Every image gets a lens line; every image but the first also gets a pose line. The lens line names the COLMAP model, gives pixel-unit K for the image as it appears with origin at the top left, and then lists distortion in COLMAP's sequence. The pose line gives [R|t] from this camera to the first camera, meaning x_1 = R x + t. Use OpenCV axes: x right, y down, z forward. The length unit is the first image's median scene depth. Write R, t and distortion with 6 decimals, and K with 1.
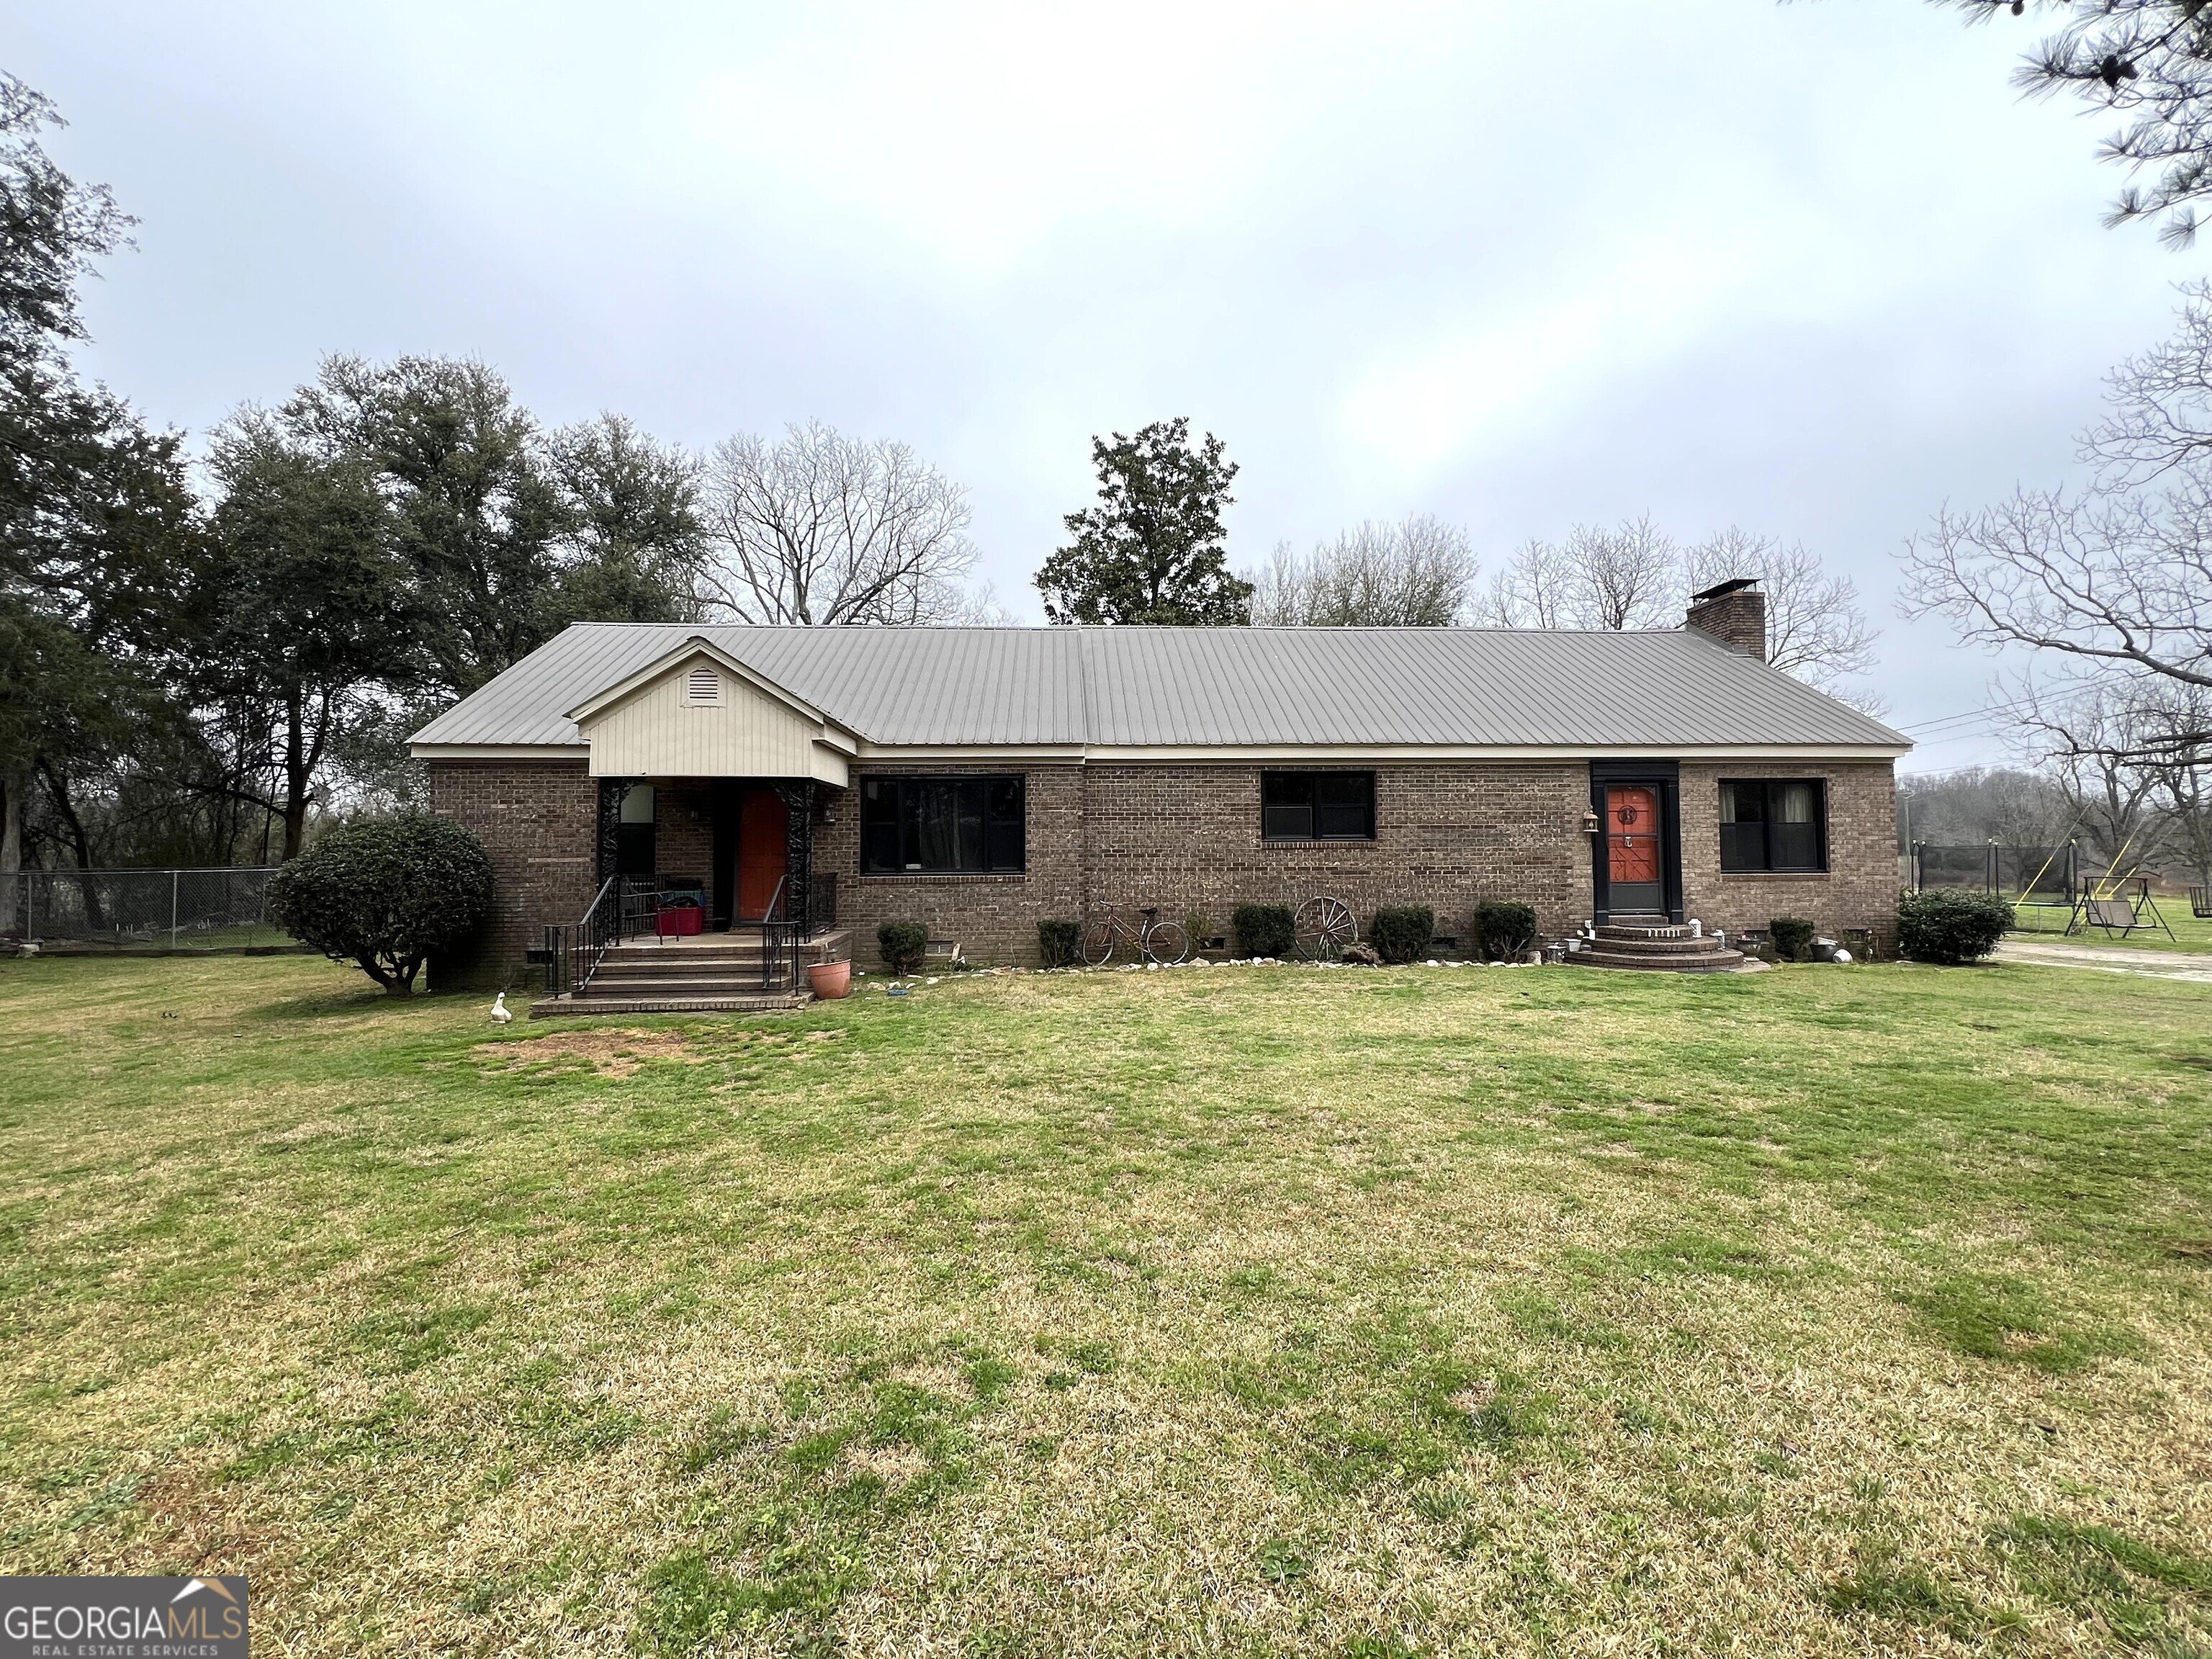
lens RADIAL K [[986.3, 0, 1106.0], [0, 986.3, 829.5], [0, 0, 1]] dist [-0.001769, -0.000151]
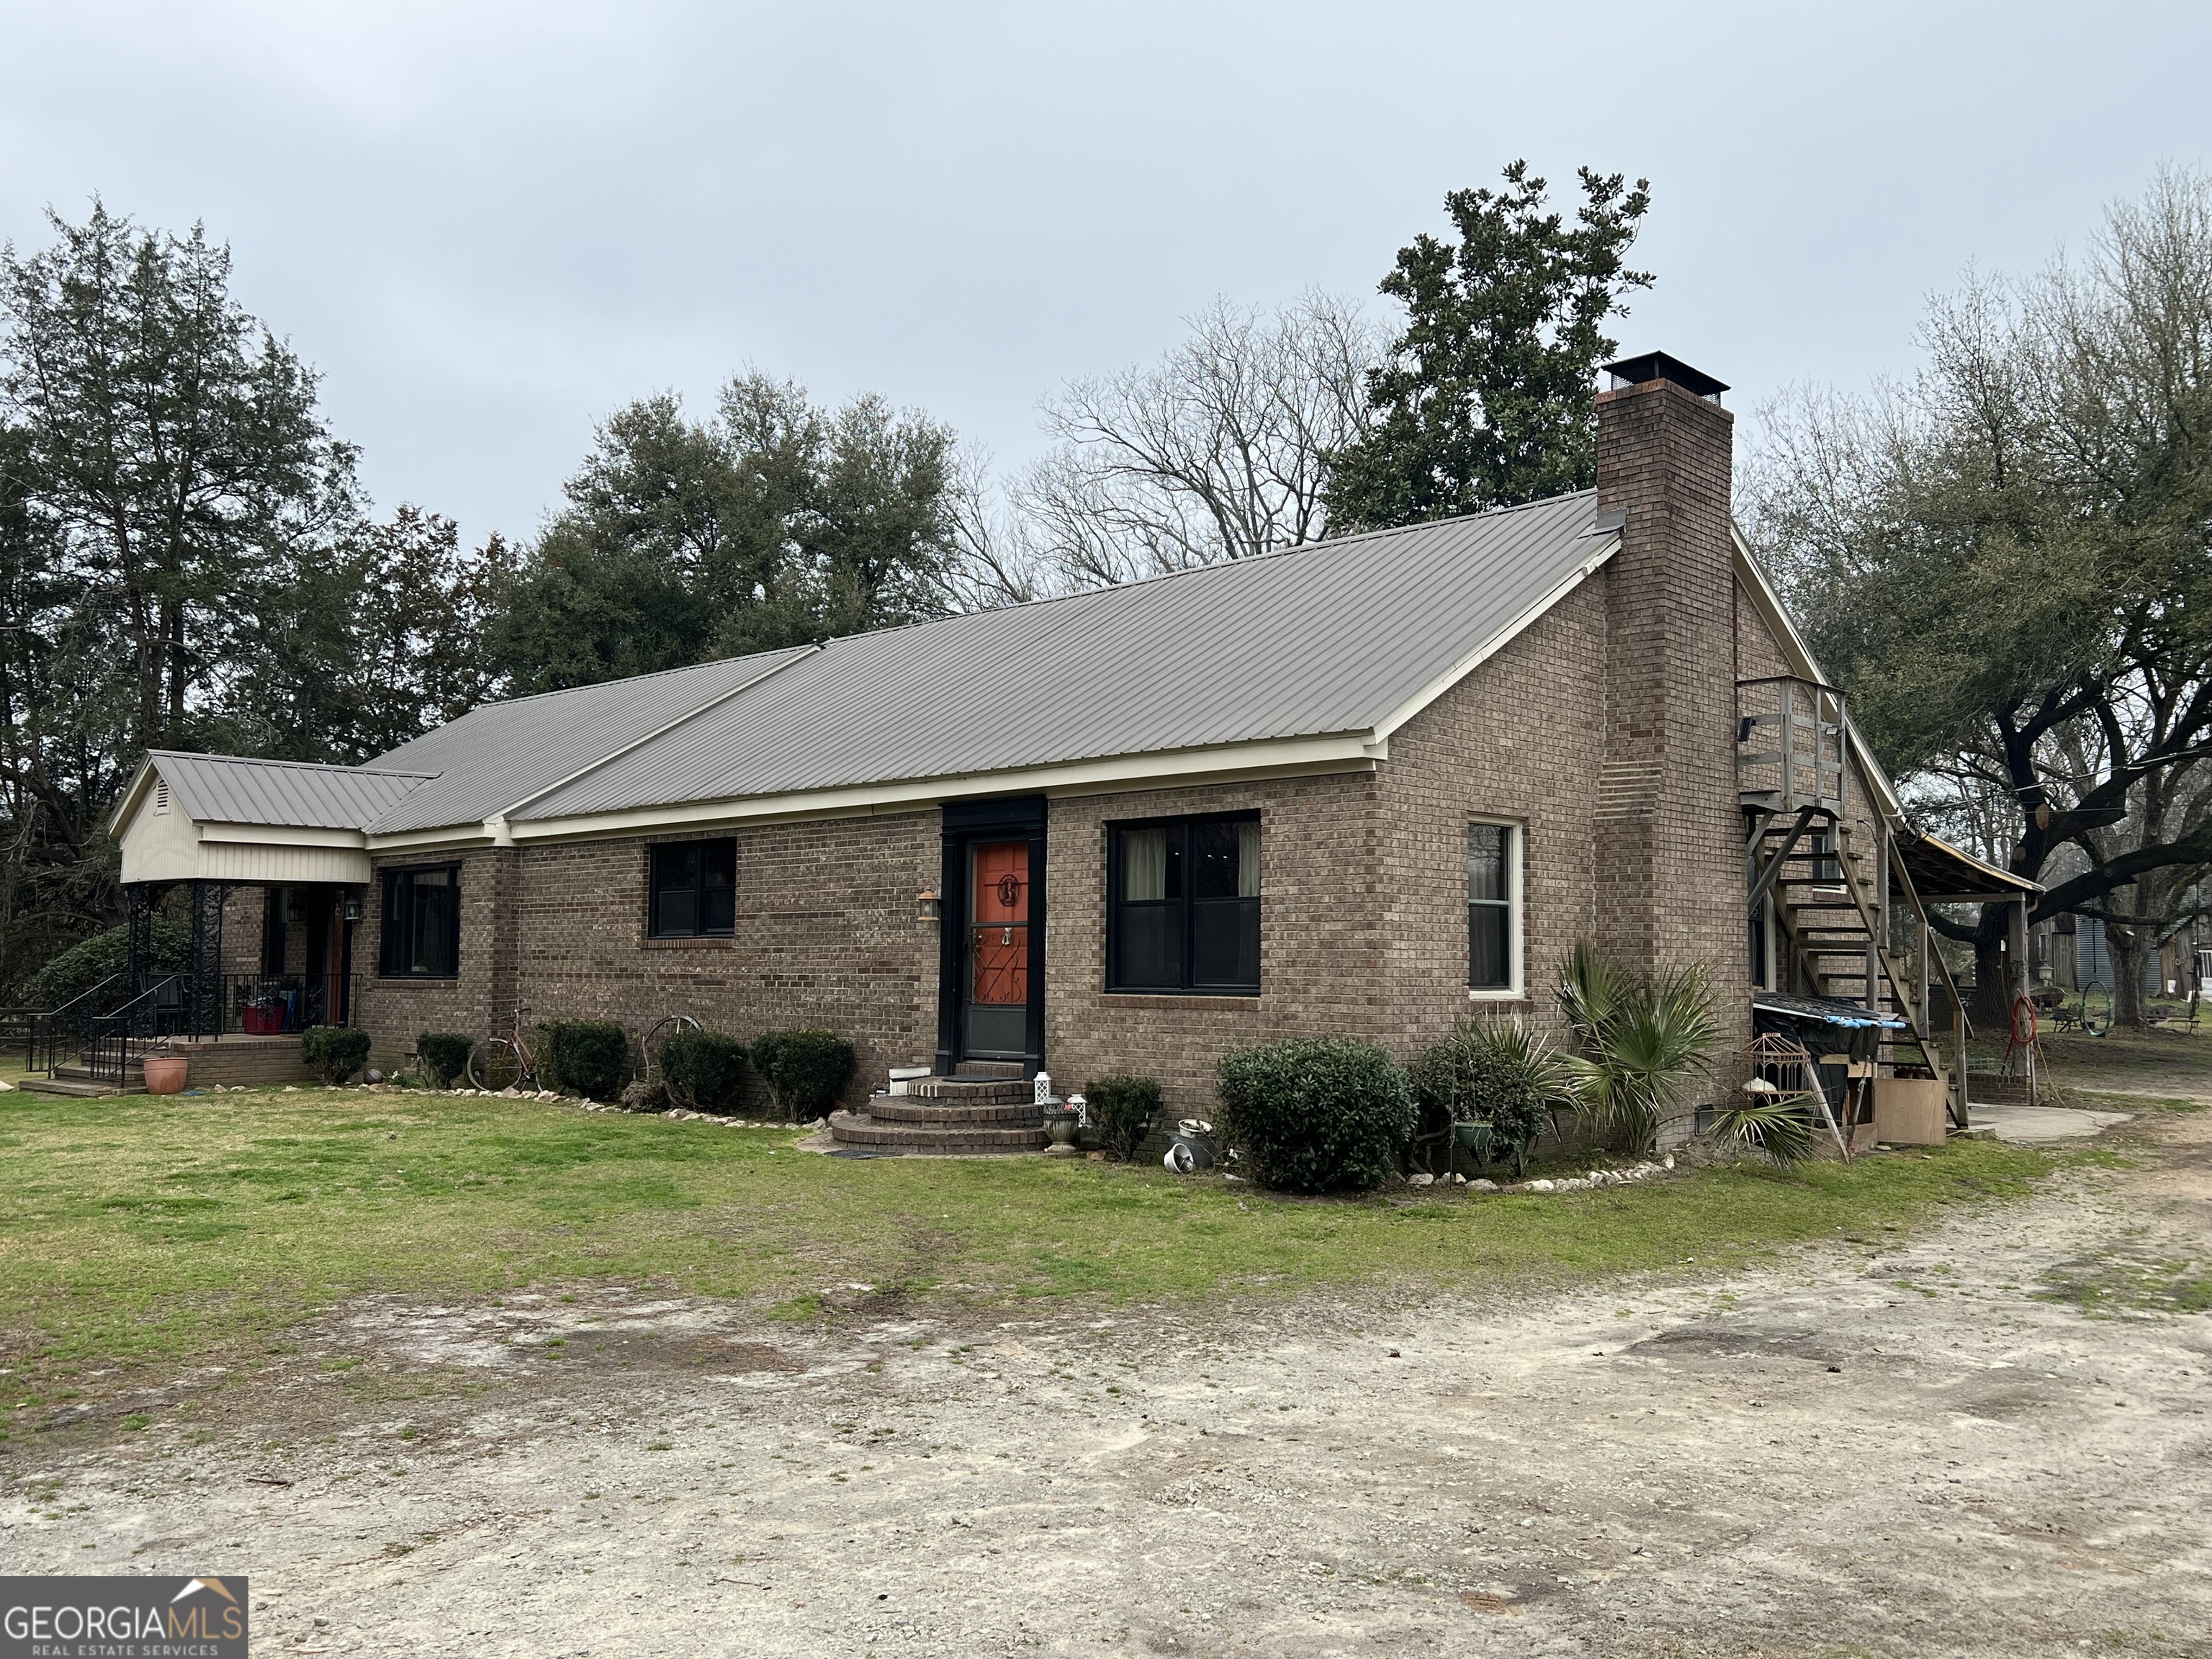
lens RADIAL K [[1790.5, 0, 1106.0], [0, 1790.5, 829.5], [0, 0, 1]] dist [-0.005200, -0.001889]
pose [[0.707937, -0.047451, -0.704680, 1.342372], [0.018877, 0.998655, -0.048281, 0.001617], [0.706024, 0.020878, 0.707880, 0.290088]]
